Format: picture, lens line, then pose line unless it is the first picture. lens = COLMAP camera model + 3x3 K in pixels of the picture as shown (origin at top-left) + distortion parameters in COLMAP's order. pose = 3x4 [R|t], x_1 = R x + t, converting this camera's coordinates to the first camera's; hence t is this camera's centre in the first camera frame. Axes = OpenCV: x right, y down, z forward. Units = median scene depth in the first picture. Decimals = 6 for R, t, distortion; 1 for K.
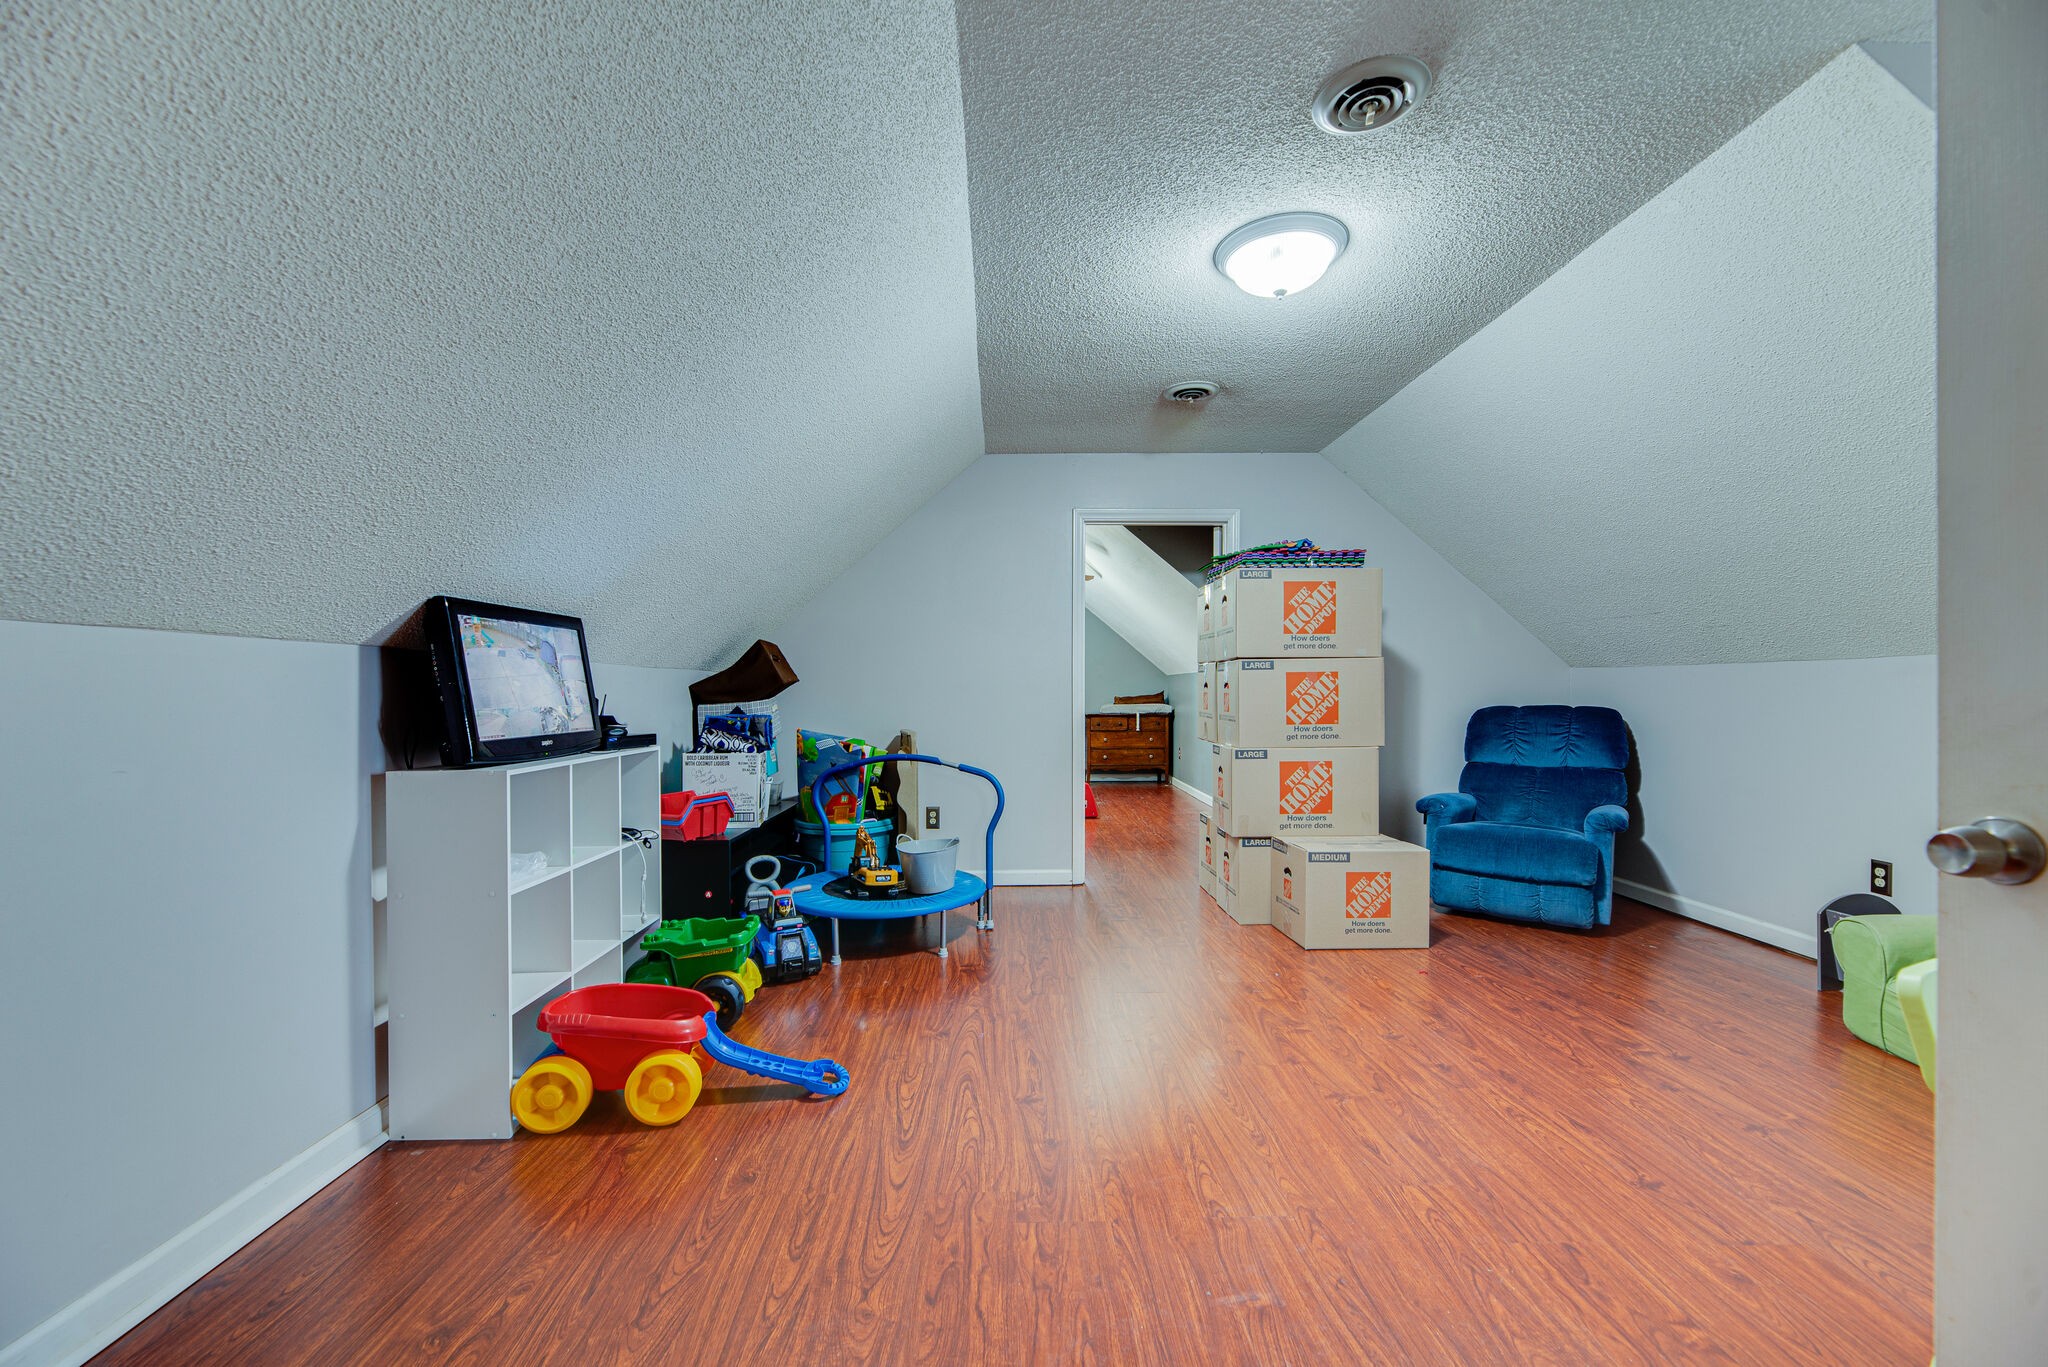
lens RADIAL K [[835.4, 0, 1027.9], [0, 835.4, 692.0], [0, 0, 1]] dist [-0.003024, -0.000749]
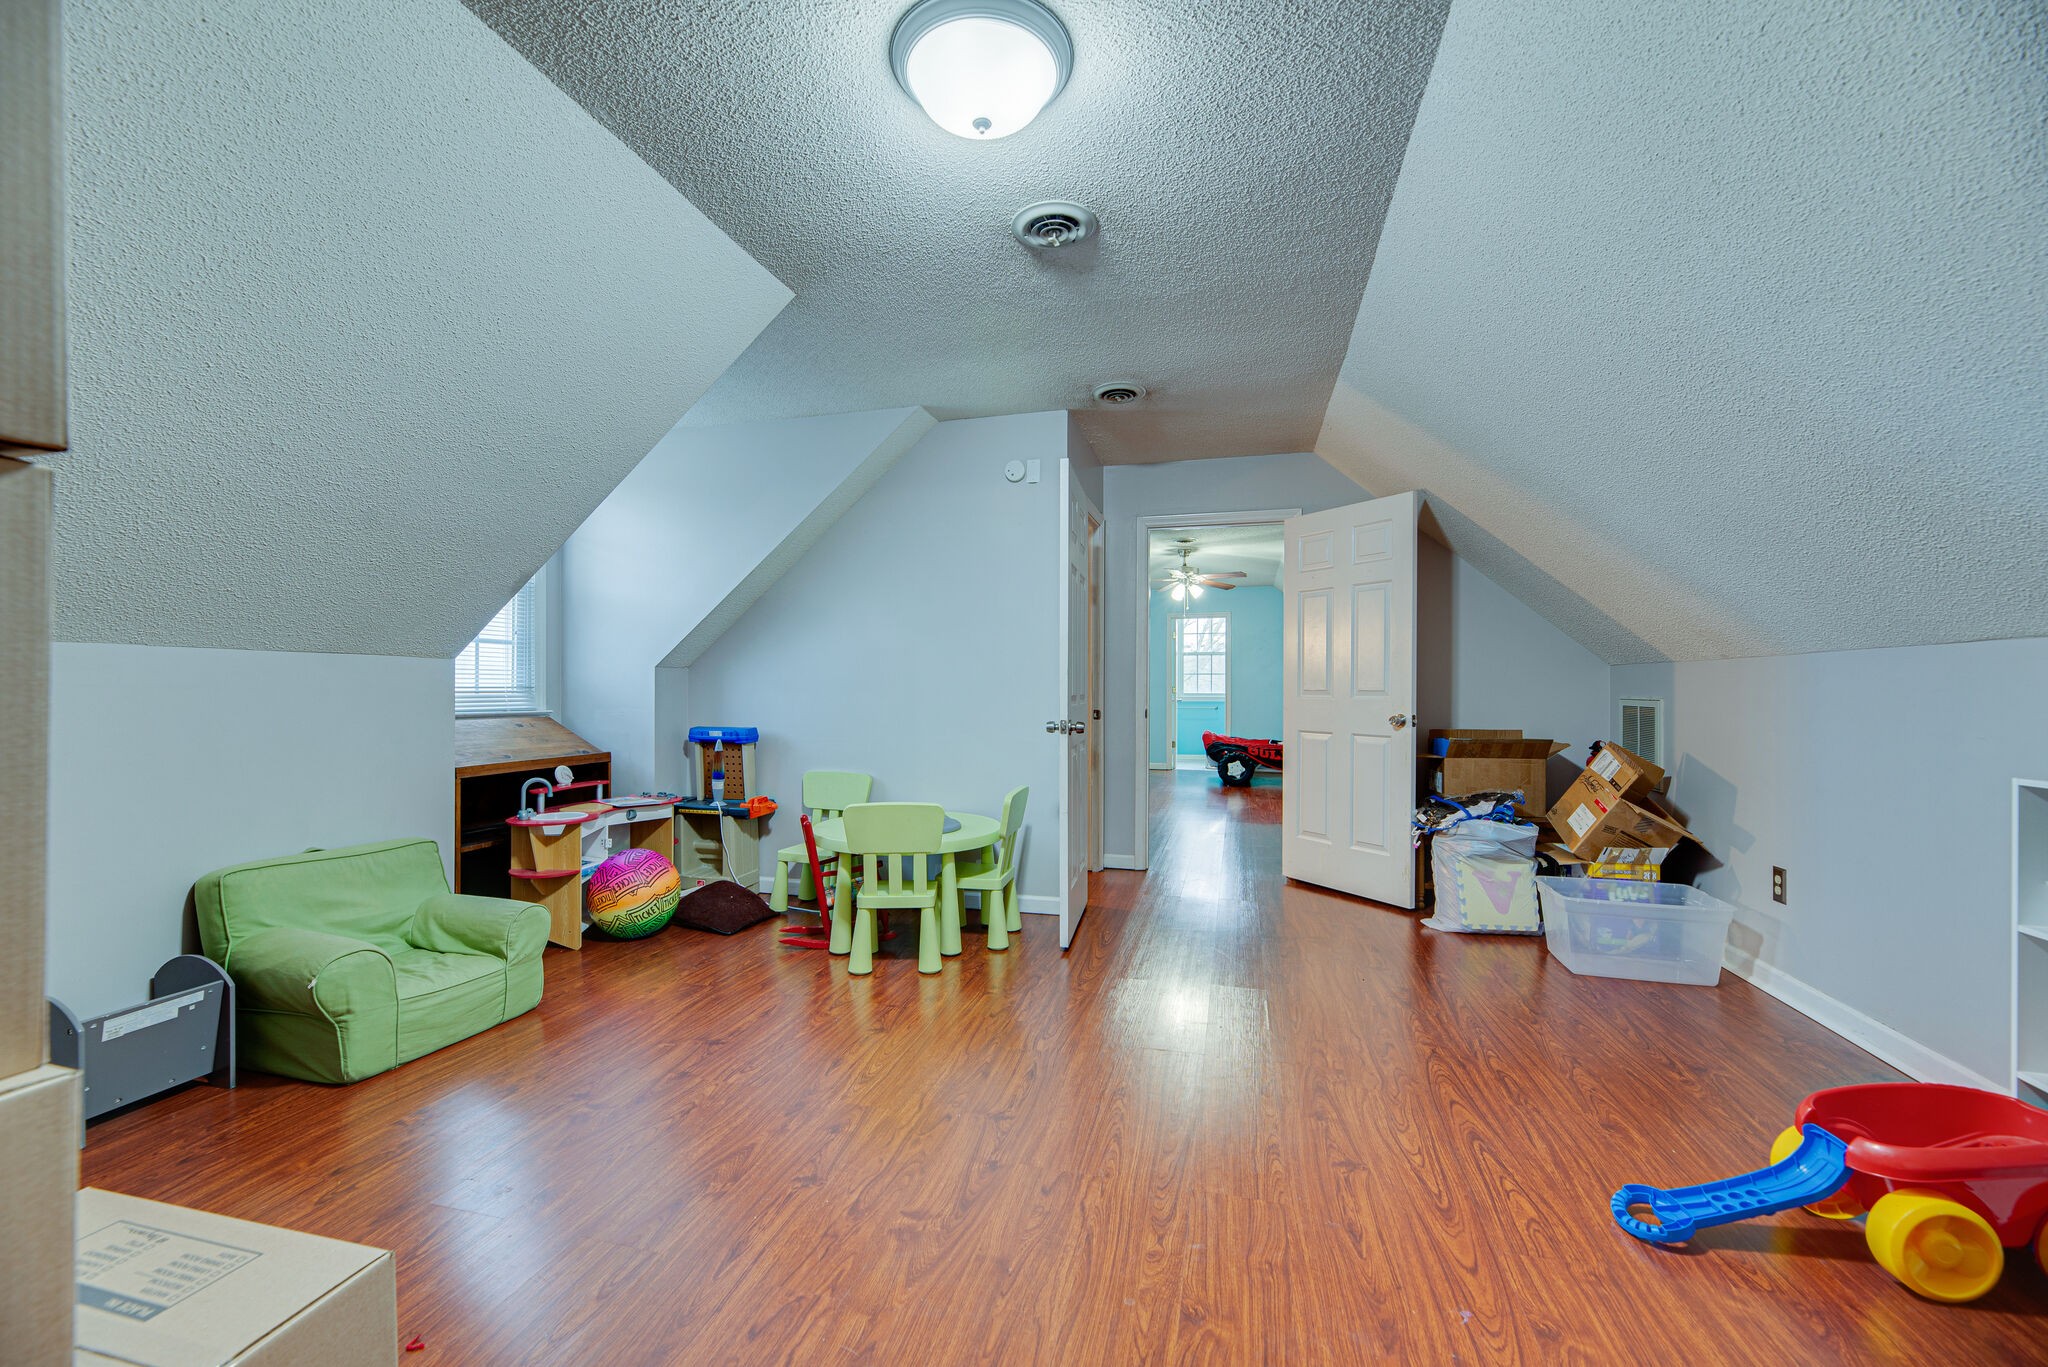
lens RADIAL K [[835.4, 0, 1025.0], [0, 835.4, 693.8], [0, 0, 1]] dist [-0.003024, -0.000749]
pose [[-0.959676, 0.002948, 0.281092, 0.076501], [0.003961, 0.999988, 0.003036, 0.004563], [-0.281079, 0.004027, -0.959676, 1.858488]]
